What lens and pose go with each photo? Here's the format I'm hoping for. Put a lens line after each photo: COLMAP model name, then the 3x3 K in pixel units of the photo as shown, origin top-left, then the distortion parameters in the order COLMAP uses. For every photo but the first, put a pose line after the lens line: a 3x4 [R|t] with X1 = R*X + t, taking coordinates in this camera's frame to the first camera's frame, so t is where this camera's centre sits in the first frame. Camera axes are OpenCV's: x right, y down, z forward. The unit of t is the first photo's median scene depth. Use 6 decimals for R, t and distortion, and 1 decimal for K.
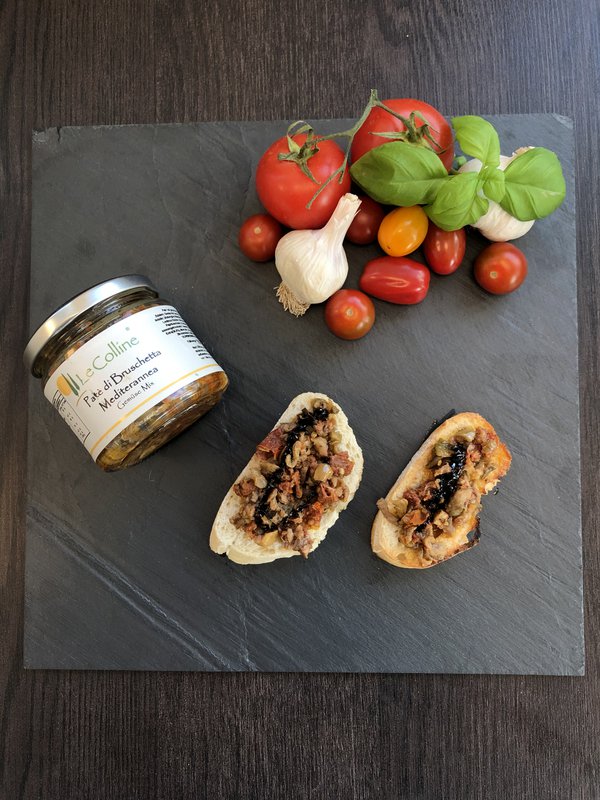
lens RADIAL K [[652.4, 0, 304.5], [0, 652.4, 401.9], [0, 0, 1]] dist [0.029145, -0.065578]
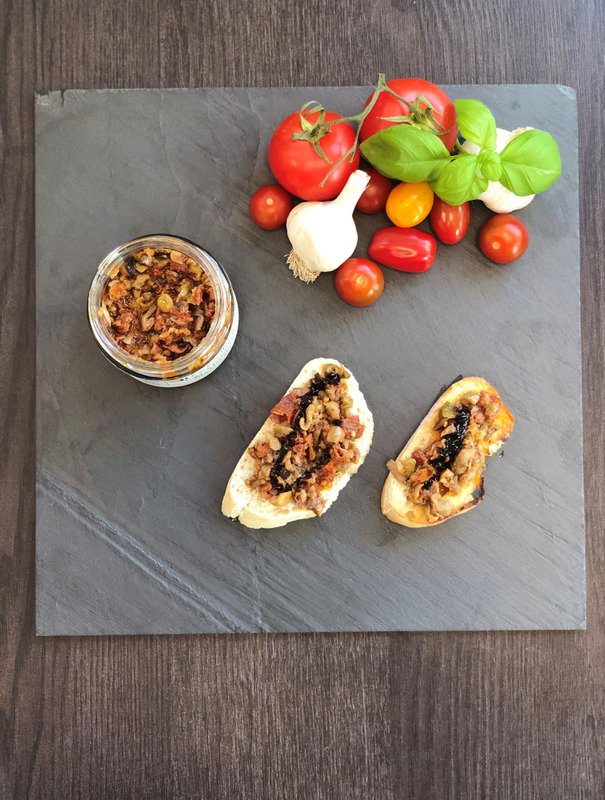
lens RADIAL K [[1210.8, 0, 303.5], [0, 1210.8, 396.5], [0, 0, 1]] dist [0.039838, -0.440959]
pose [[0.999111, -0.004577, 0.041913, -0.096800], [0.004687, 0.999986, -0.002540, 0.048812], [-0.041901, 0.002734, 0.999118, -0.879258]]
